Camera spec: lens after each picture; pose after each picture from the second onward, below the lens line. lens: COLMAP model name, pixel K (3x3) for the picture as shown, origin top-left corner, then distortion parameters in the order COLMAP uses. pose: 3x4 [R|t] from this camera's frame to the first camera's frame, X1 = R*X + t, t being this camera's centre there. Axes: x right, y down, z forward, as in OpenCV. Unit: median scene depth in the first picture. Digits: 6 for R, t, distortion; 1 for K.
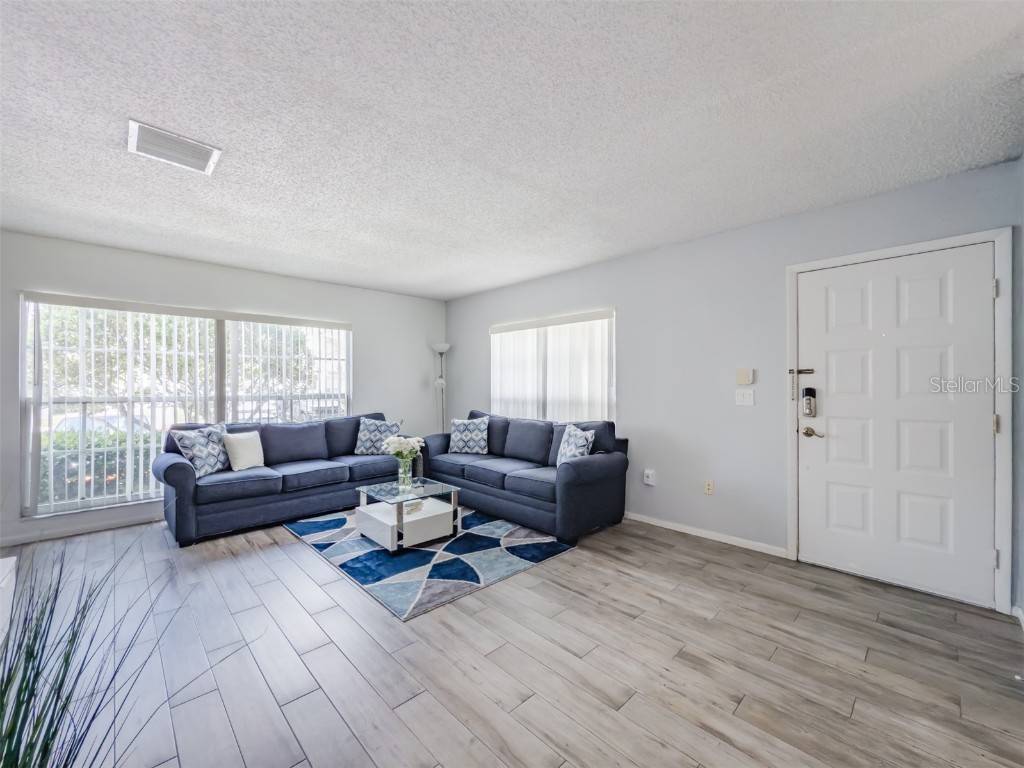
lens RADIAL K [[415.3, 0, 510.5], [0, 415.3, 384.4], [0, 0, 1]] dist [-0.009636, 0.001185]
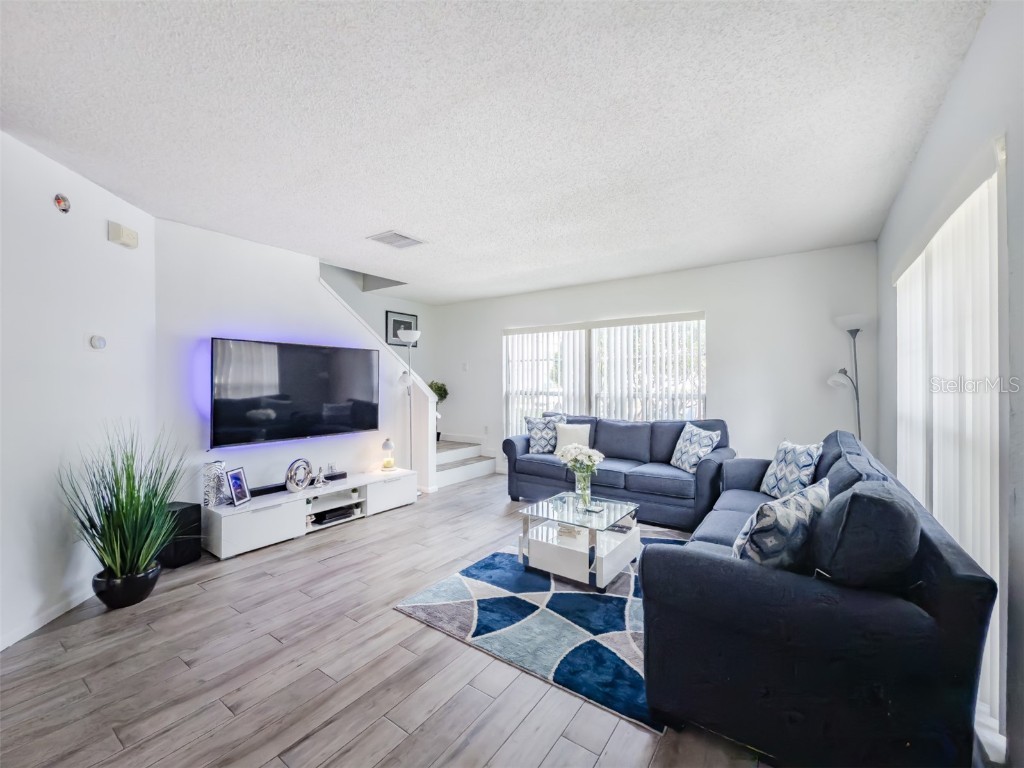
lens RADIAL K [[415.3, 0, 531.4], [0, 415.3, 381.5], [0, 0, 1]] dist [-0.009636, 0.001185]
pose [[0.214511, 0.001398, -0.976721, 0.558454], [0.003427, 0.999992, 0.002183, -0.009501], [0.976716, -0.003815, 0.214504, 0.723088]]
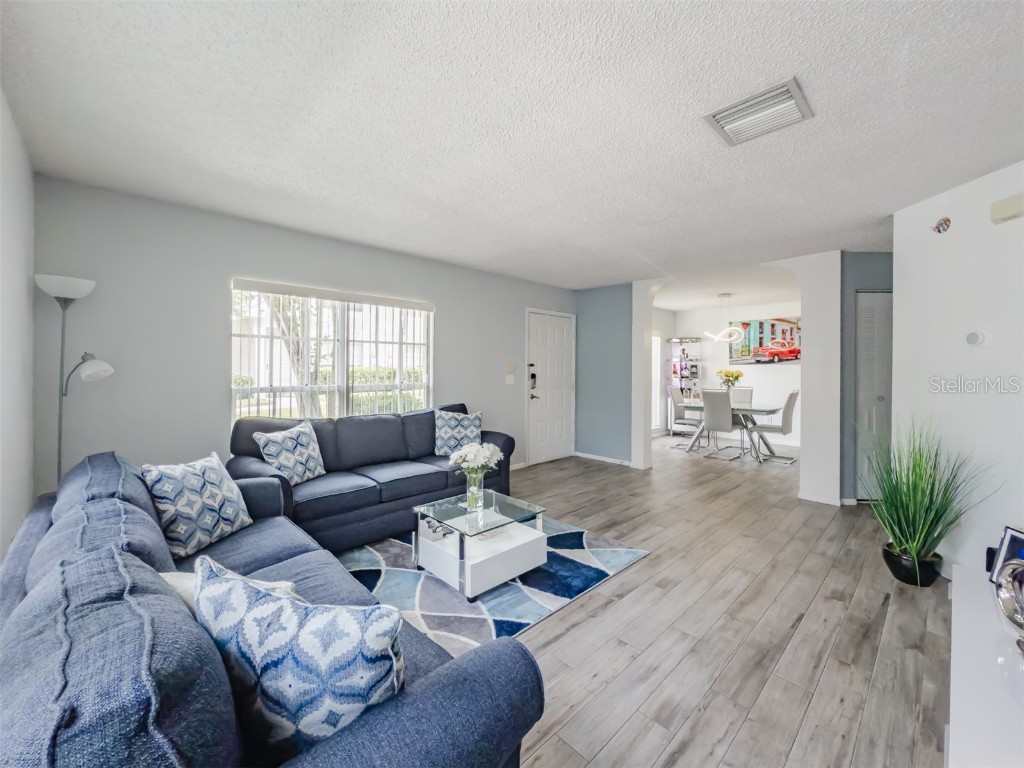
lens RADIAL K [[415.3, 0, 516.2], [0, 415.3, 367.3], [0, 0, 1]] dist [-0.009636, 0.001185]
pose [[-0.006798, -0.002424, 0.999974, -1.039251], [-0.010999, 0.999937, 0.002350, -0.021598], [-0.999916, -0.010983, -0.006824, 0.940881]]
